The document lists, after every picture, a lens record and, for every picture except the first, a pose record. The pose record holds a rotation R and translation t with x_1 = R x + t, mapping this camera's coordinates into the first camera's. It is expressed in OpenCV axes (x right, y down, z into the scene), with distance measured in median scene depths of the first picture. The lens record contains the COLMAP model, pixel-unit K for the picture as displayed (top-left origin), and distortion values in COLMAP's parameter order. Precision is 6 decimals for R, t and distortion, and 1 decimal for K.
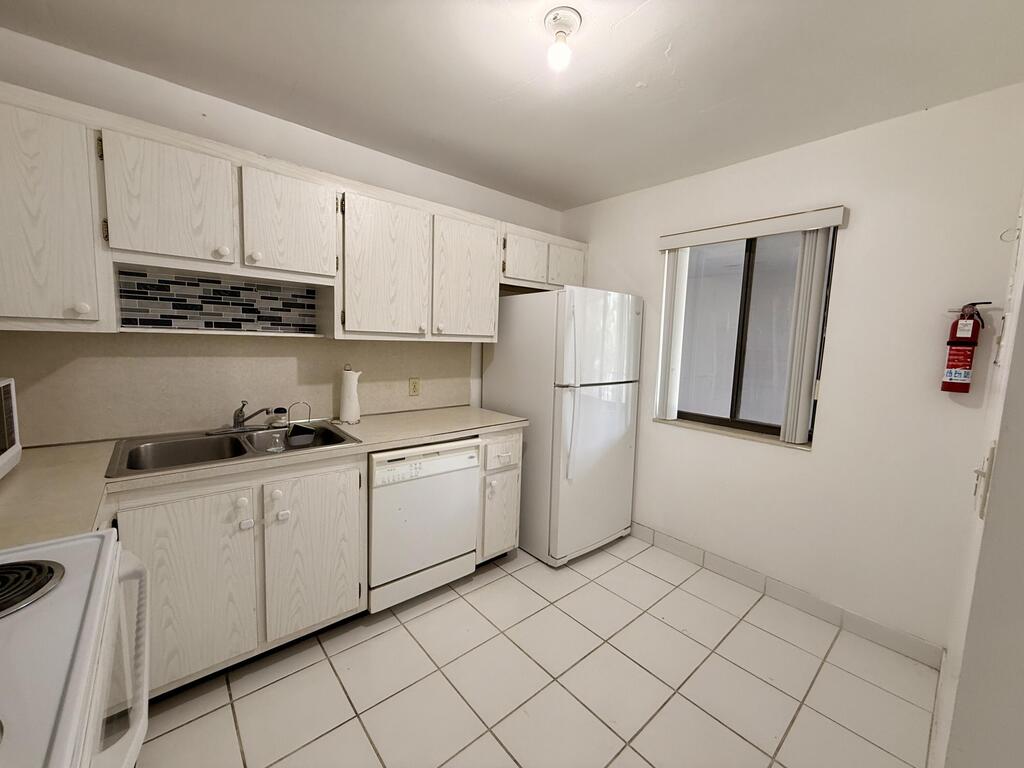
lens RADIAL K [[408.6, 0, 513.5], [0, 408.6, 379.9], [0, 0, 1]] dist [-0.007307, -0.000438]
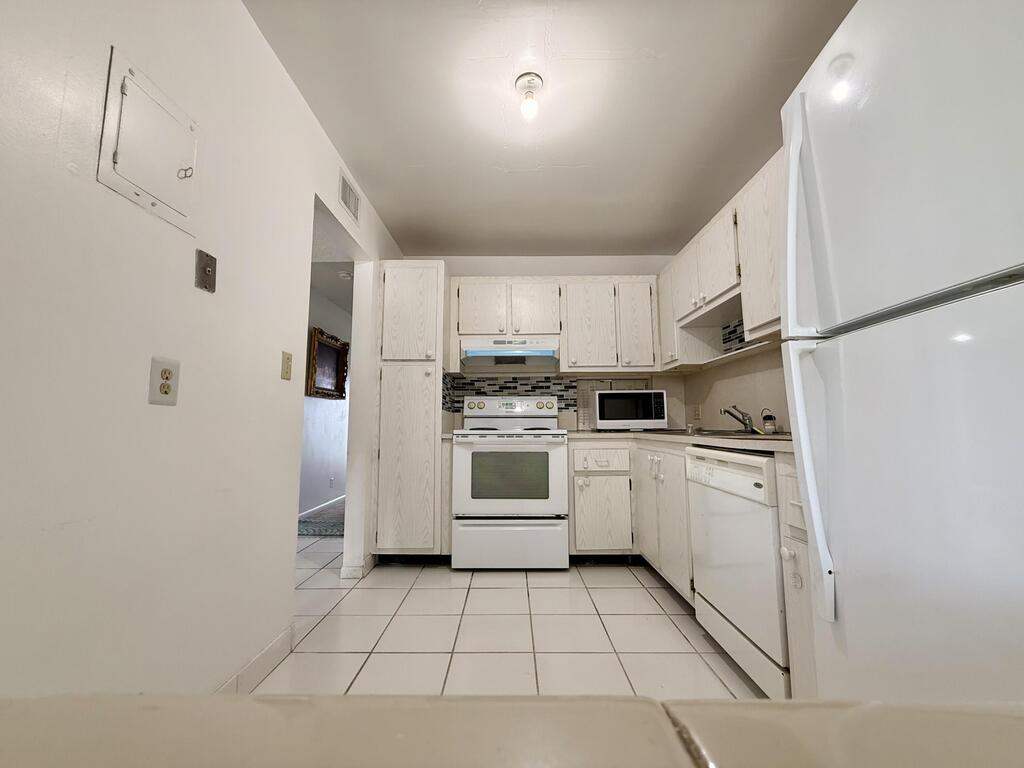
lens RADIAL K [[408.6, 0, 504.3], [0, 408.6, 381.8], [0, 0, 1]] dist [-0.007307, -0.000438]
pose [[-0.672236, -0.113891, -0.731525, 0.714257], [-0.099679, 0.993023, -0.063003, 0.125658], [0.733596, 0.030565, -0.678898, 1.291212]]
